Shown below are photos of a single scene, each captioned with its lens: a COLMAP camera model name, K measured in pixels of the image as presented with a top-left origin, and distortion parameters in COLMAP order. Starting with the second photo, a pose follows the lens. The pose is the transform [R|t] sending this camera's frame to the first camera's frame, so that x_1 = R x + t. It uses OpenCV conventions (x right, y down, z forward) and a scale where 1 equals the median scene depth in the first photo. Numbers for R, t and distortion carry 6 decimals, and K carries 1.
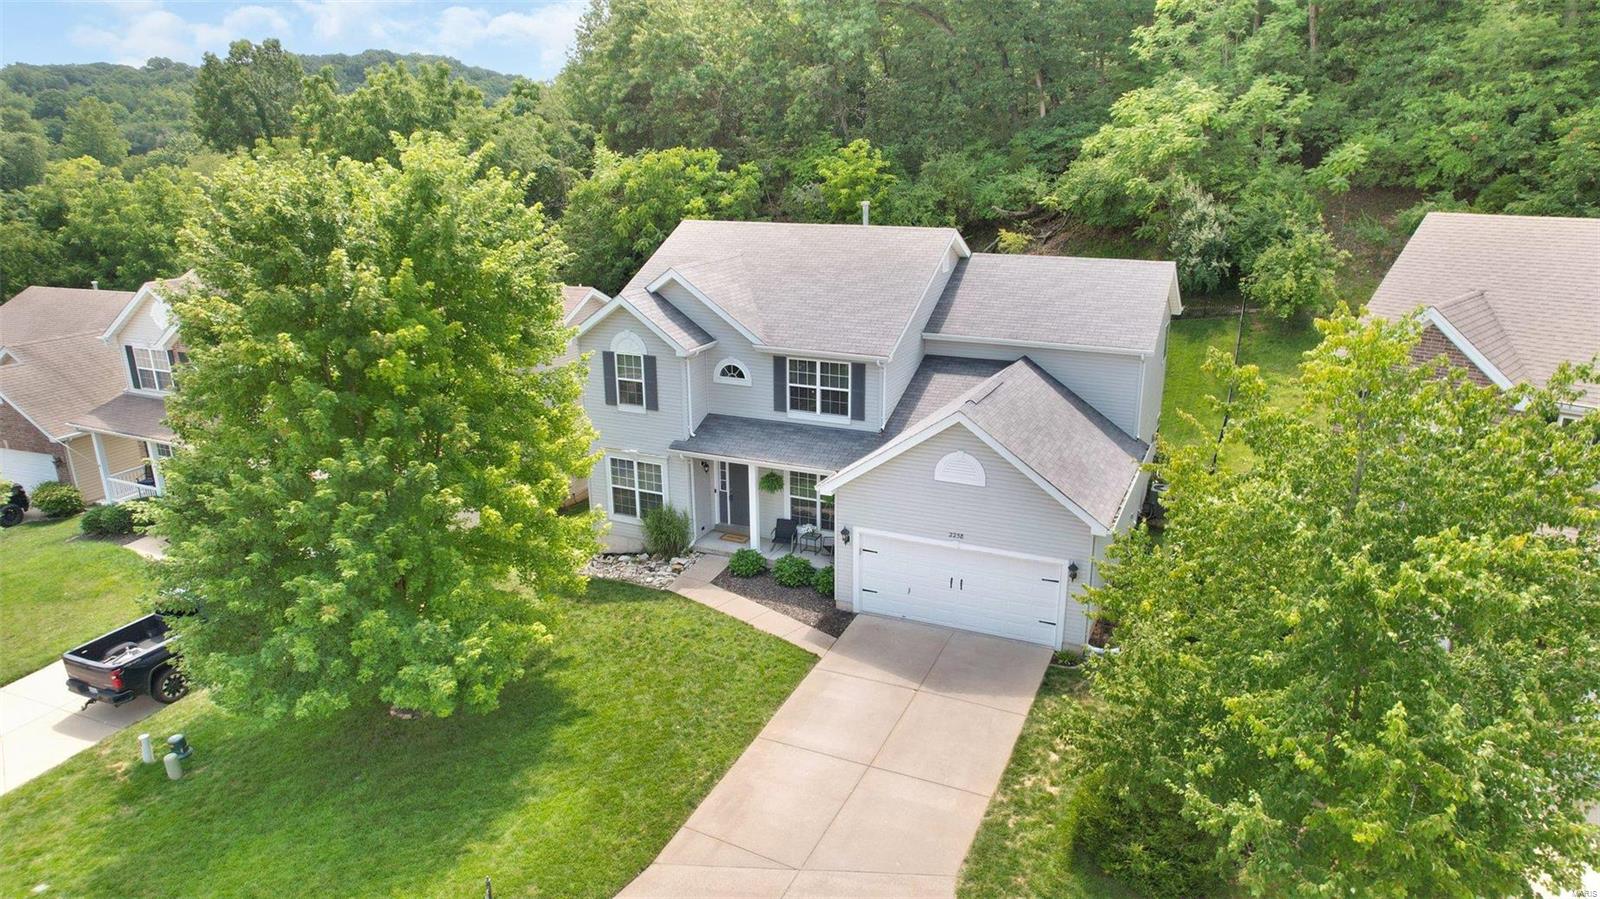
lens RADIAL K [[1021.3, 0, 806.7], [0, 1021.3, 455.4], [0, 0, 1]] dist [-0.073554, 0.063178]
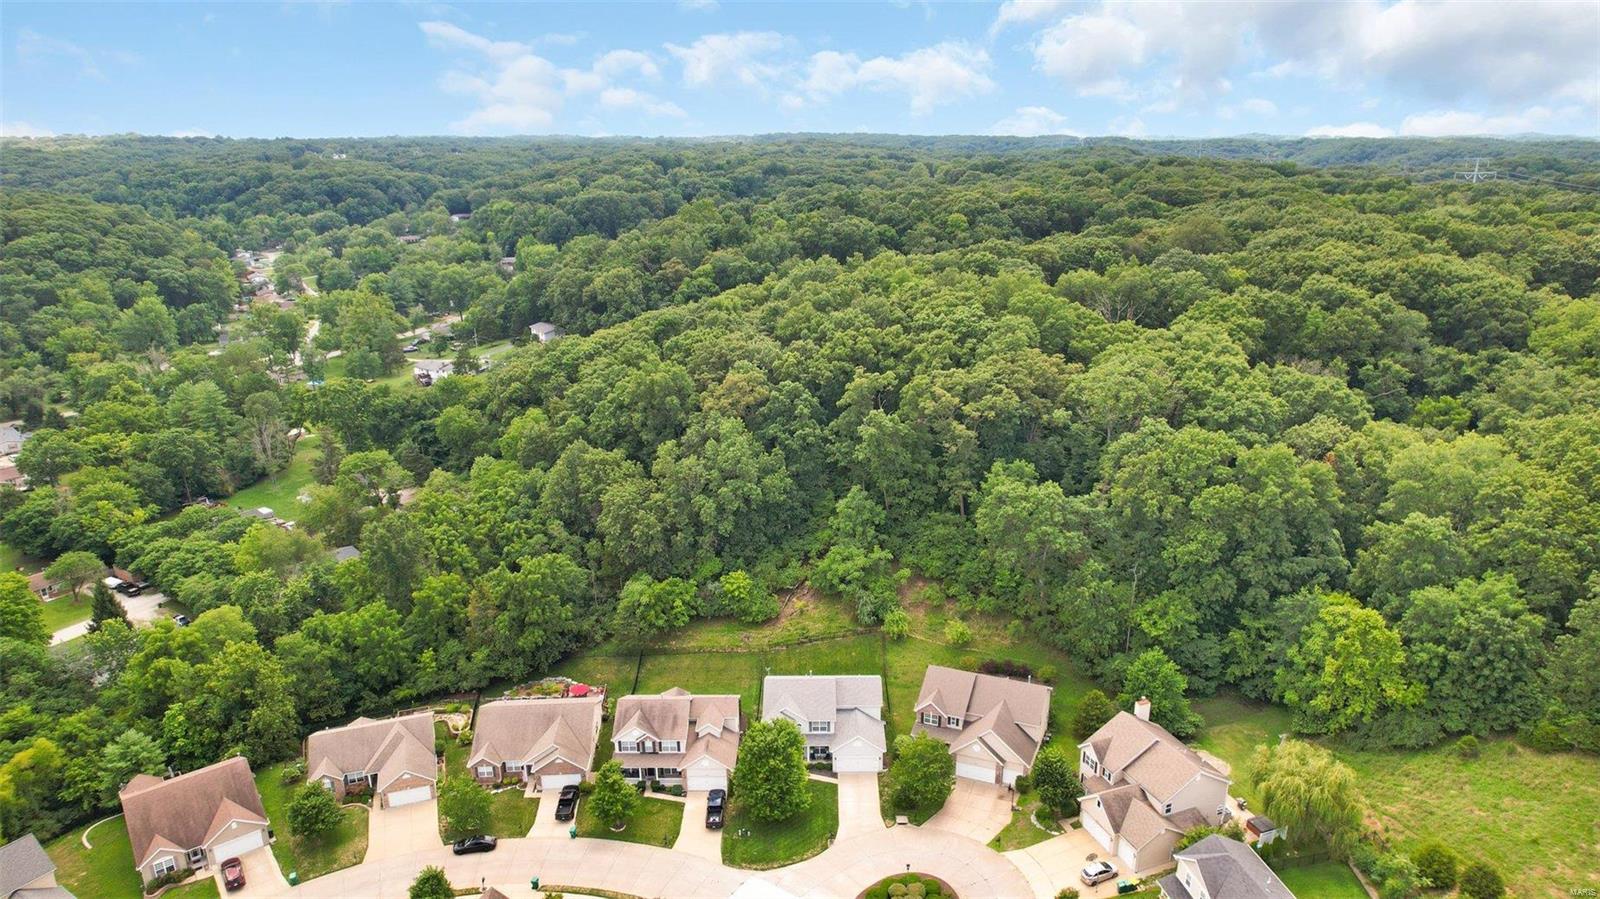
lens RADIAL K [[1021.3, 0, 806.7], [0, 1021.3, 455.4], [0, 0, 1]] dist [-0.073554, 0.063178]
pose [[0.911621, -0.125161, 0.391511, -0.996353], [0.125139, 0.991807, 0.025684, -0.829742], [-0.391518, 0.025579, 0.919815, -1.923604]]
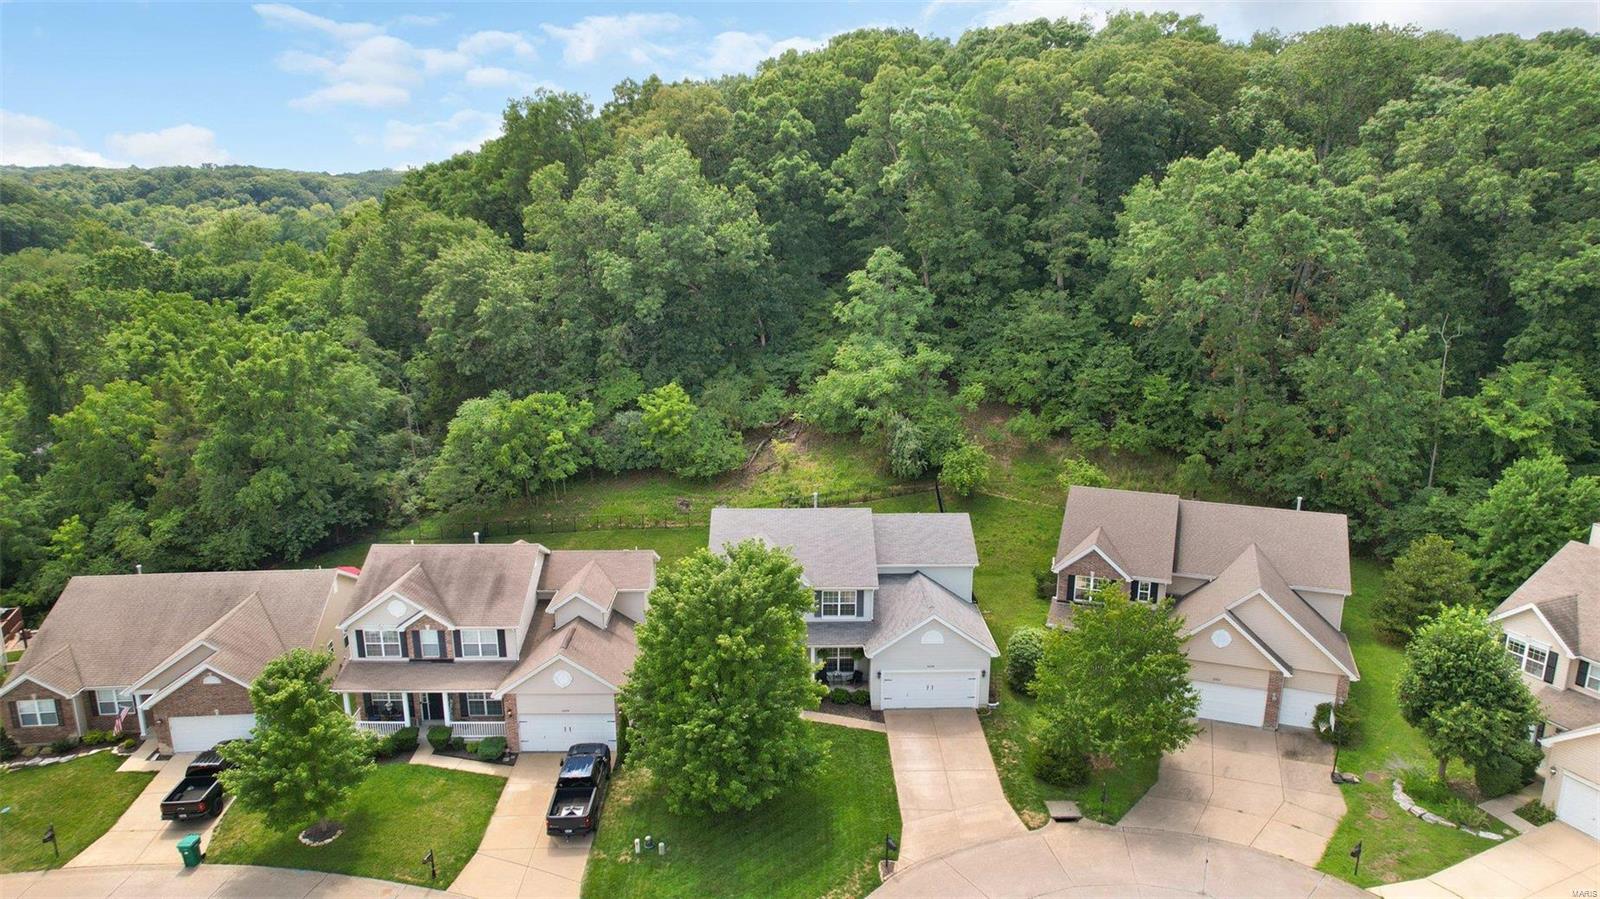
lens RADIAL K [[1021.3, 0, 806.7], [0, 1021.3, 455.4], [0, 0, 1]] dist [-0.073554, 0.063178]
pose [[0.897905, -0.095070, 0.429799, -0.512502], [0.122951, 0.991704, -0.037498, -0.167314], [-0.422669, 0.086514, 0.902145, -0.475584]]
